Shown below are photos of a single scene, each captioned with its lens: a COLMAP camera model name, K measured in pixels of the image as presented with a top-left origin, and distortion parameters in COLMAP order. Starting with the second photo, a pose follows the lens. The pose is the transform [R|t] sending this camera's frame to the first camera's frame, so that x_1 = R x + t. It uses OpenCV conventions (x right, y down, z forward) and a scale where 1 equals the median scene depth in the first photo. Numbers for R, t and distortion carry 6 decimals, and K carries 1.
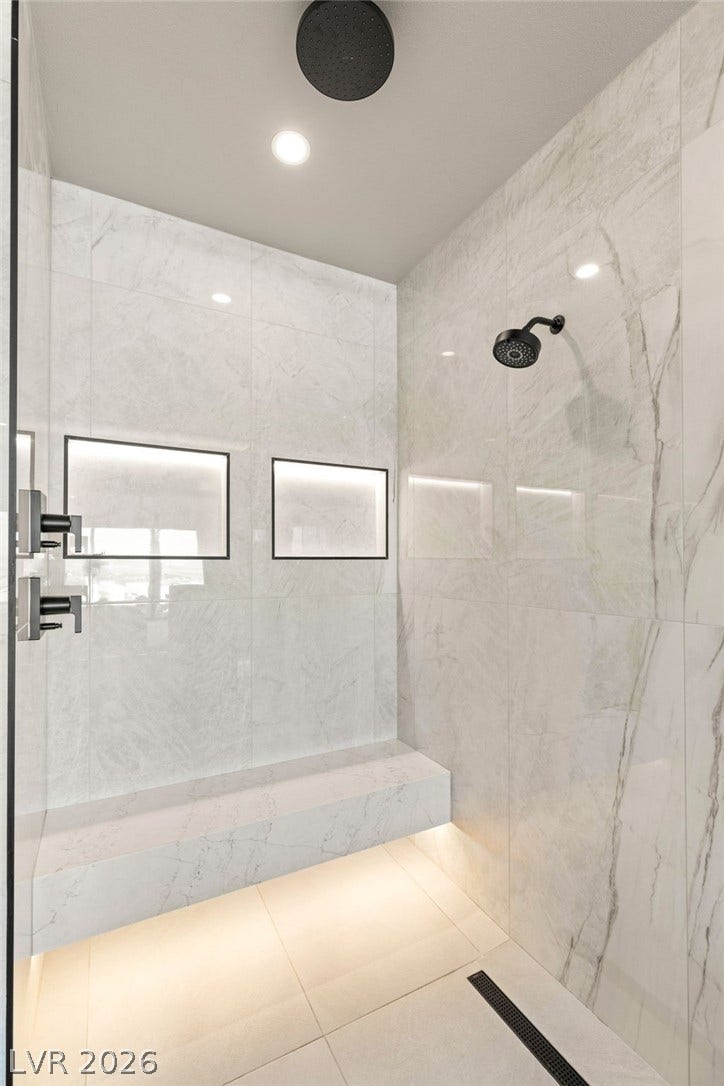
lens RADIAL K [[488.8, 0, 362.7], [0, 488.8, 548.6], [0, 0, 1]] dist [0.003412, 0.000103]
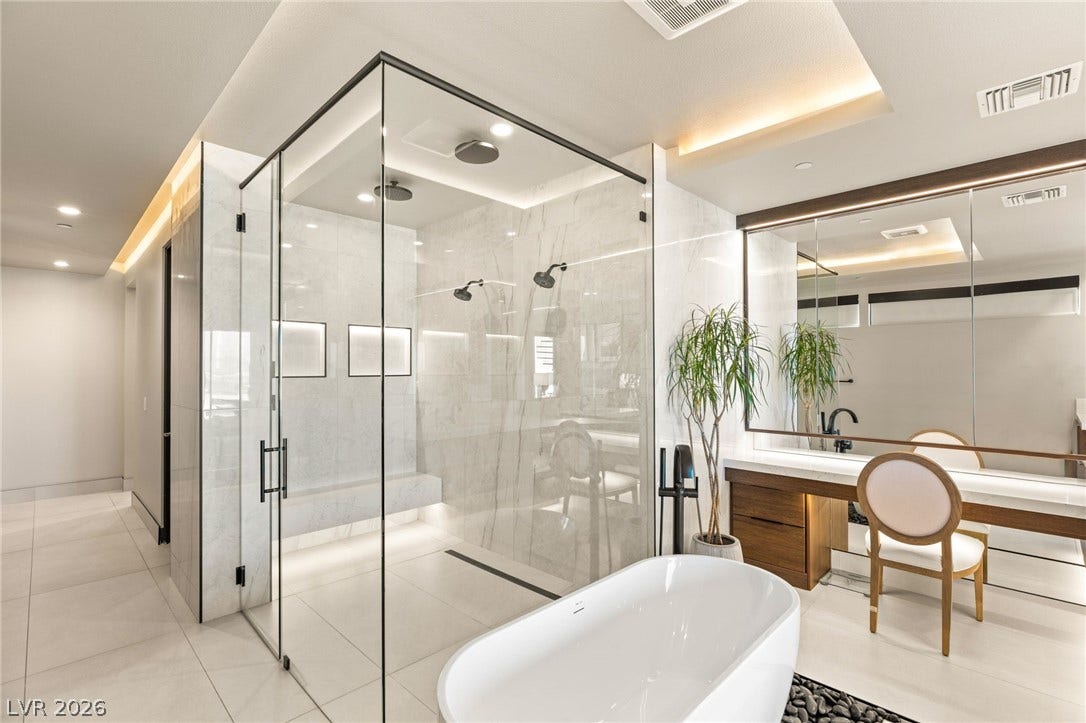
lens RADIAL K [[488.8, 0, 545.3], [0, 488.8, 360.4], [0, 0, 1]] dist [0.003412, 0.000103]
pose [[0.953328, 0.002146, 0.301929, -0.027411], [-0.003675, 0.999983, 0.004496, -0.054526], [-0.301914, -0.005396, 0.953320, -1.058822]]
